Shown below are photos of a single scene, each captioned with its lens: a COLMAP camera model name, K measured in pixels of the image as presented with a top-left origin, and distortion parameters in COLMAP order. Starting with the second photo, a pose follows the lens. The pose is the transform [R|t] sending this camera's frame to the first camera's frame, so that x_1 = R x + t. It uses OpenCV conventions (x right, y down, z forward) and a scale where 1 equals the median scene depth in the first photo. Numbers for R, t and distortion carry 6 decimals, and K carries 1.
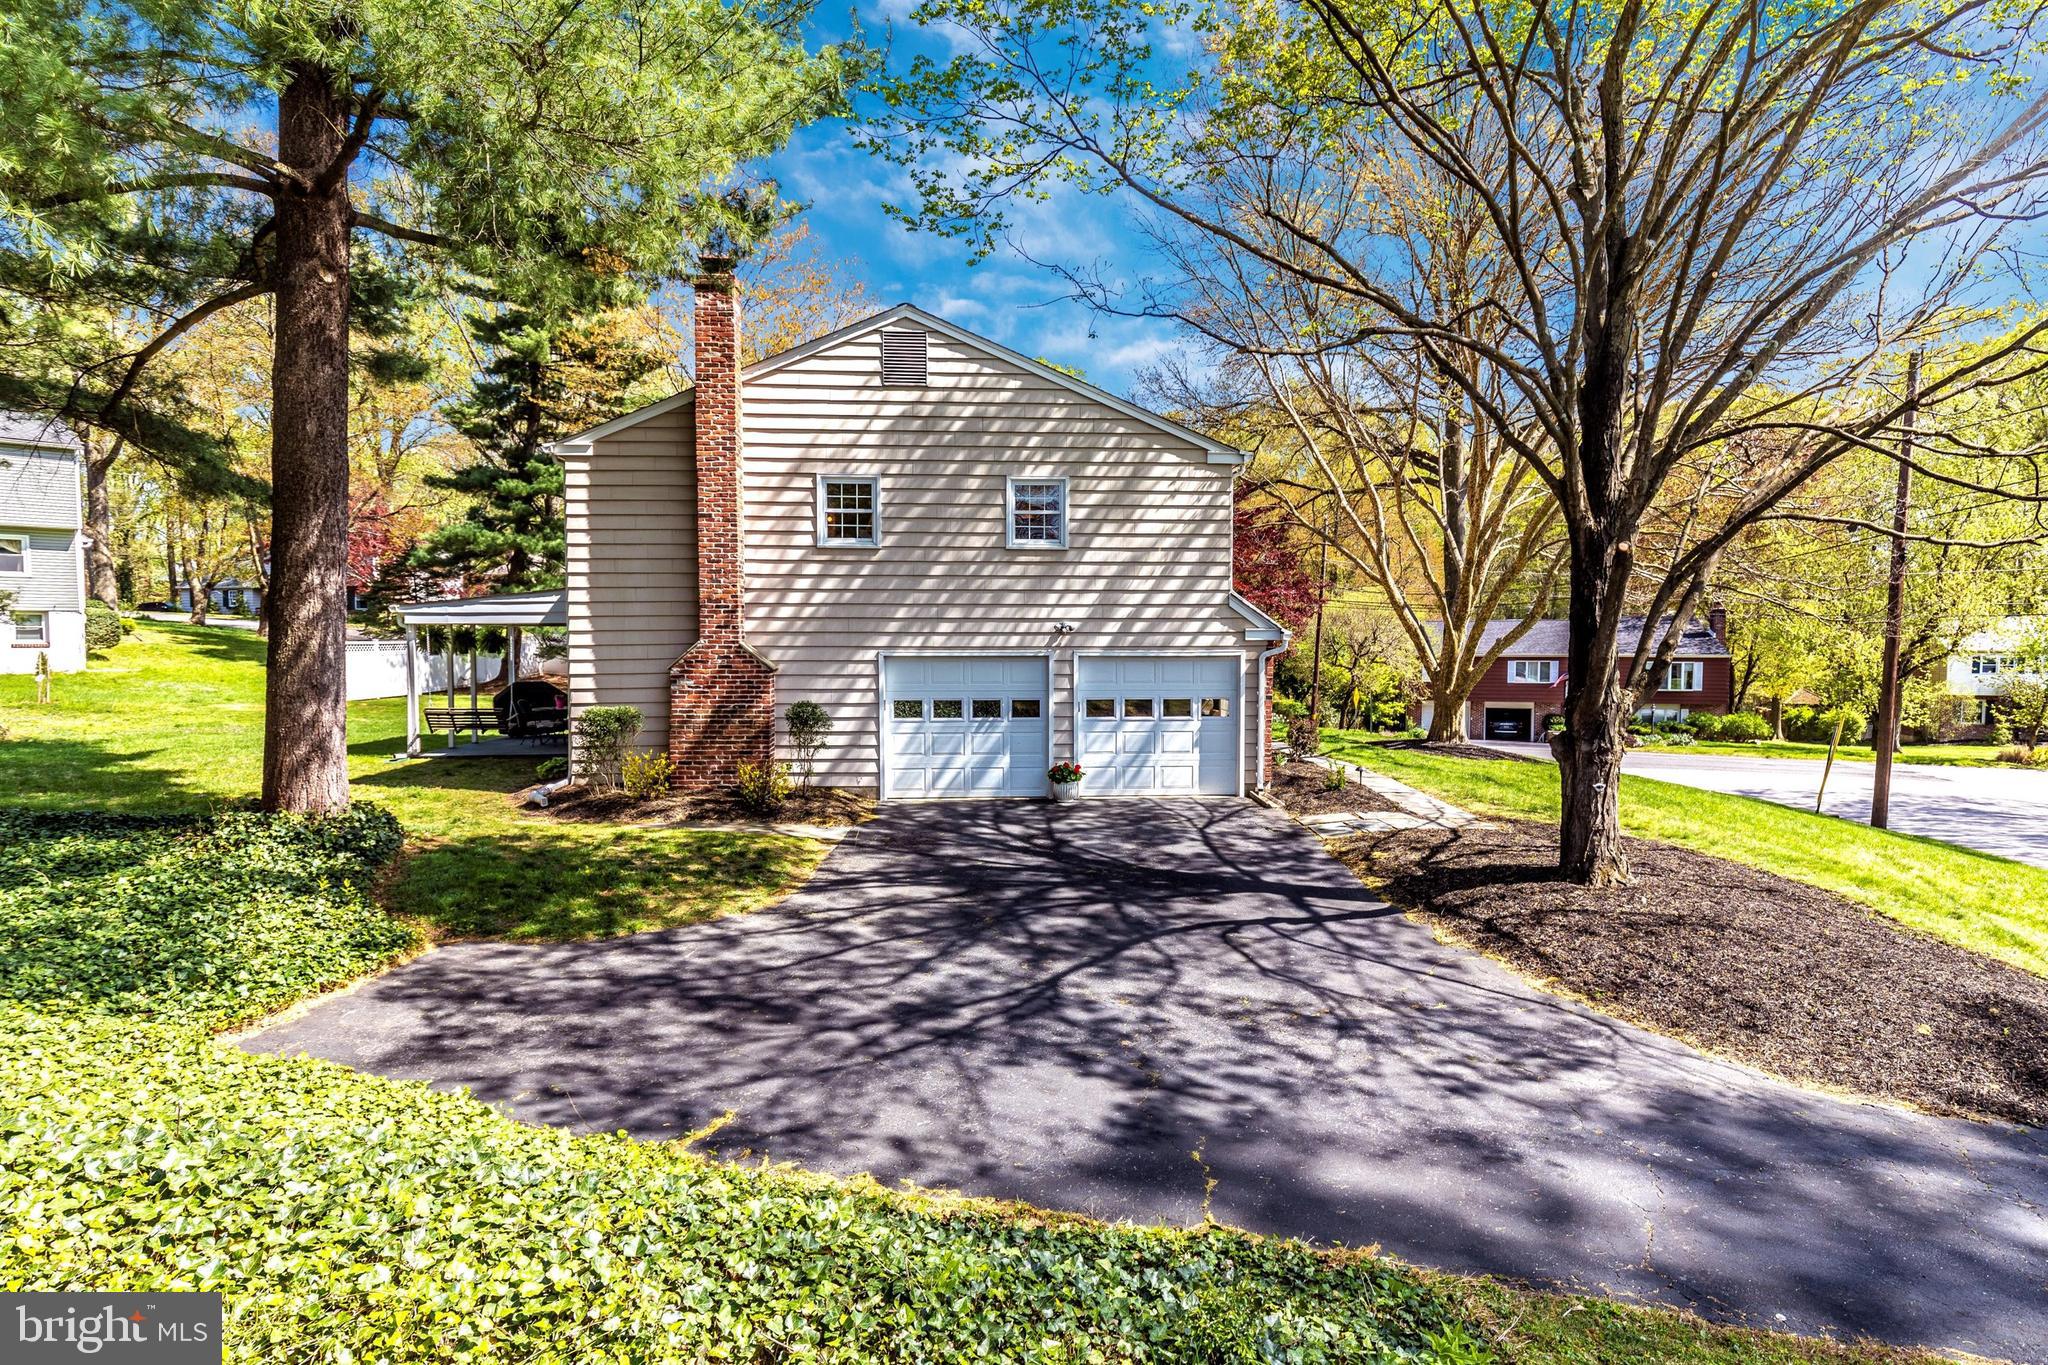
lens RADIAL K [[951.2, 0, 1052.7], [0, 951.2, 693.3], [0, 0, 1]] dist [0.002357, -0.000156]
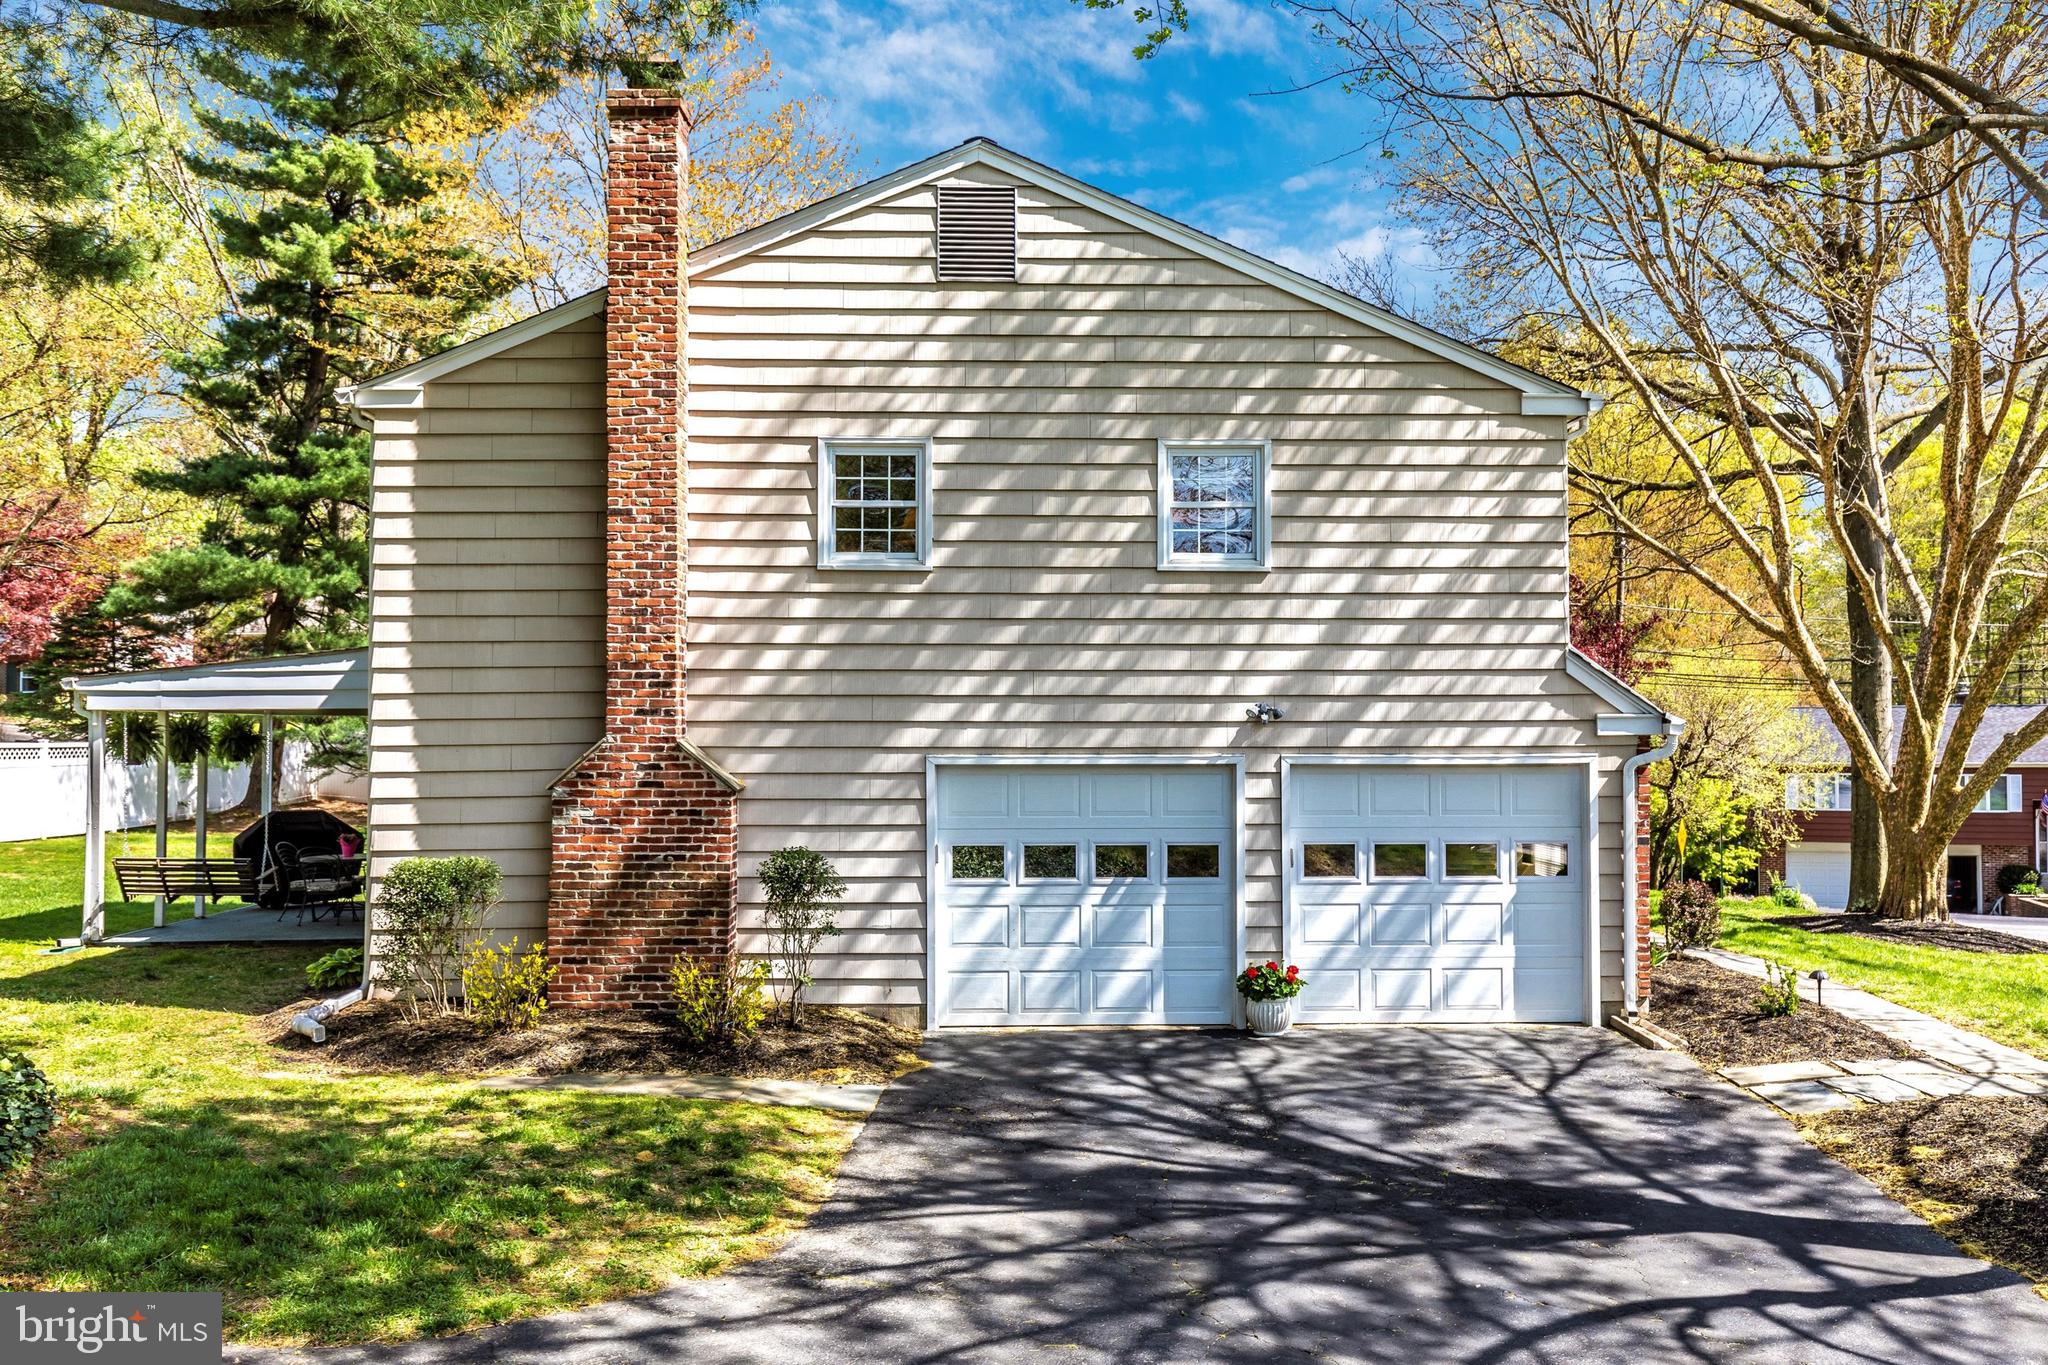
lens RADIAL K [[1460.3, 0, 1032.0], [0, 1460.3, 731.7], [0, 0, 1]] dist [0.003707, 0.004333]
pose [[0.999457, -0.001587, -0.032926, -0.093401], [-0.000525, 0.997948, -0.064027, -0.004346], [0.032960, 0.064010, 0.997405, 0.159466]]
